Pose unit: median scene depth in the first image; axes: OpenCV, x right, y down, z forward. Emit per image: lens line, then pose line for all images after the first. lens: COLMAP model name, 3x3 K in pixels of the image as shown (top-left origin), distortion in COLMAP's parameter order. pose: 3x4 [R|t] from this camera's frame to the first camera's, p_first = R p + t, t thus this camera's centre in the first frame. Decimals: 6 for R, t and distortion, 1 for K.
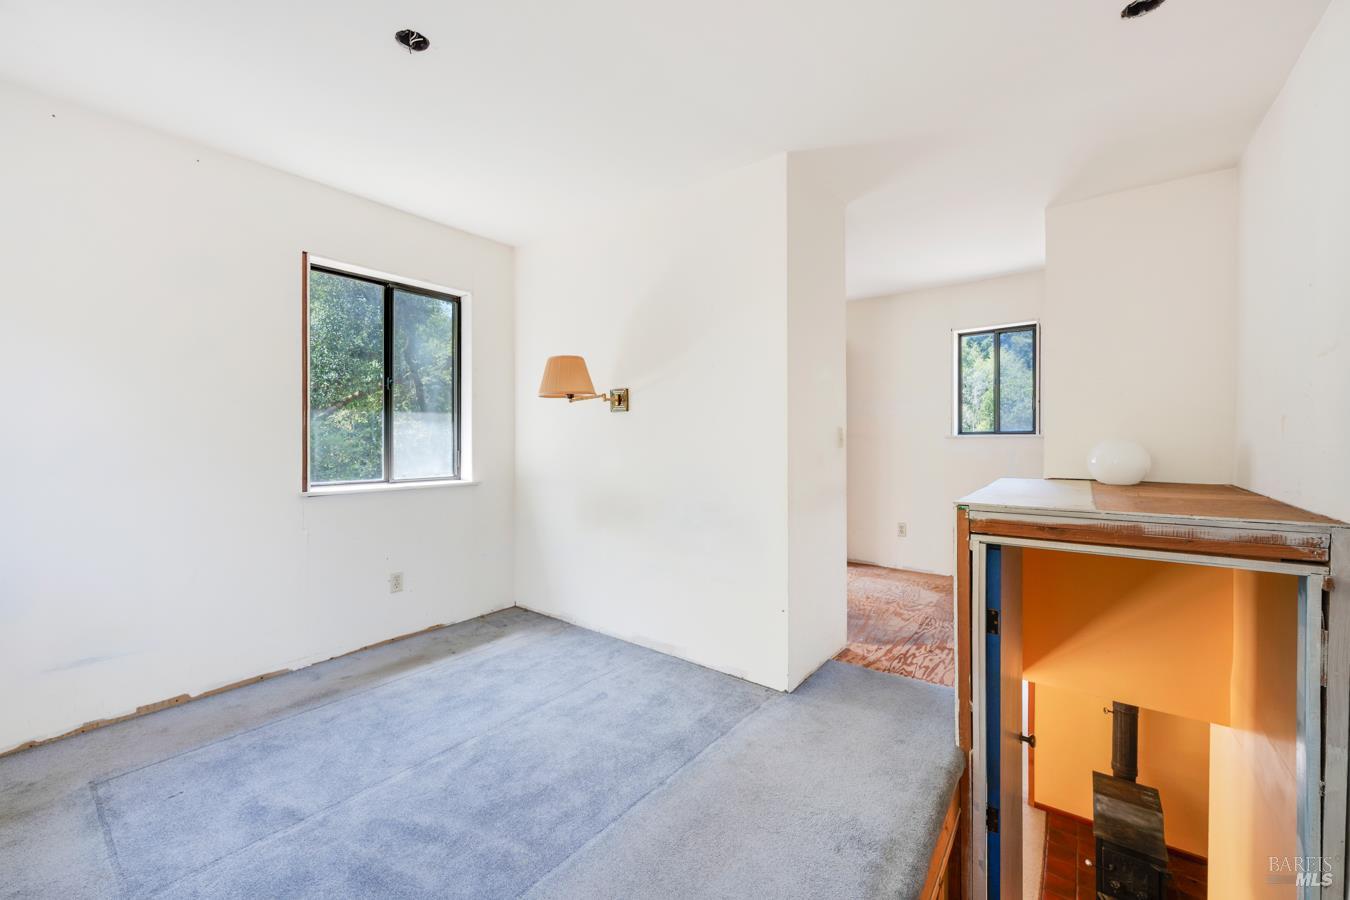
lens RADIAL K [[533.8, 0, 675.9], [0, 533.8, 444.9], [0, 0, 1]] dist [-0.000392, 0.000092]
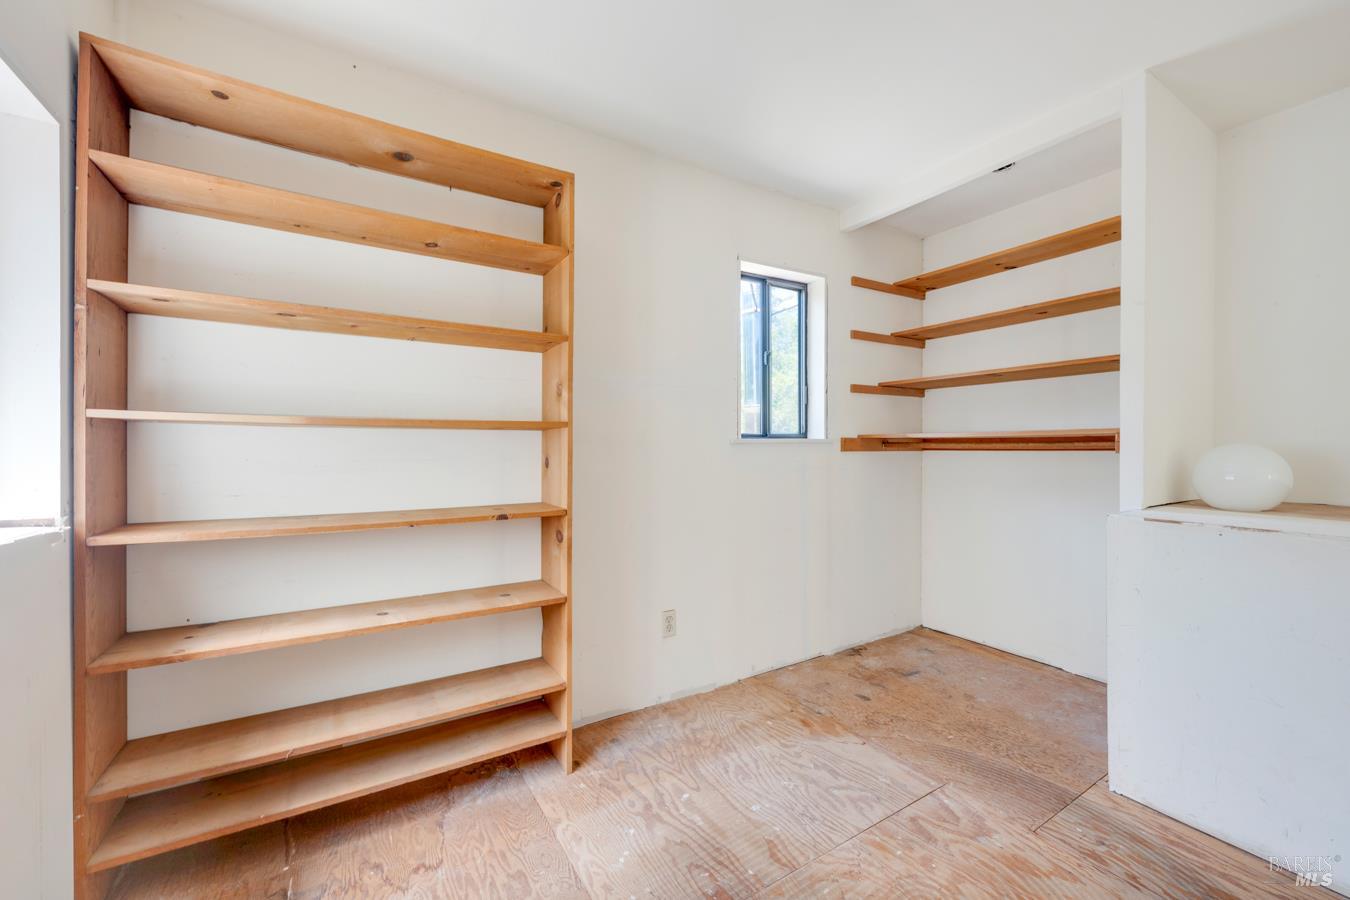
lens RADIAL K [[533.8, 0, 675.1], [0, 533.8, 446.7], [0, 0, 1]] dist [-0.000392, 0.000092]
pose [[0.357807, 0.001433, 0.933795, -0.062900], [0.006686, 0.999969, -0.004097, -0.009843], [-0.933772, 0.007710, 0.357786, 0.960602]]
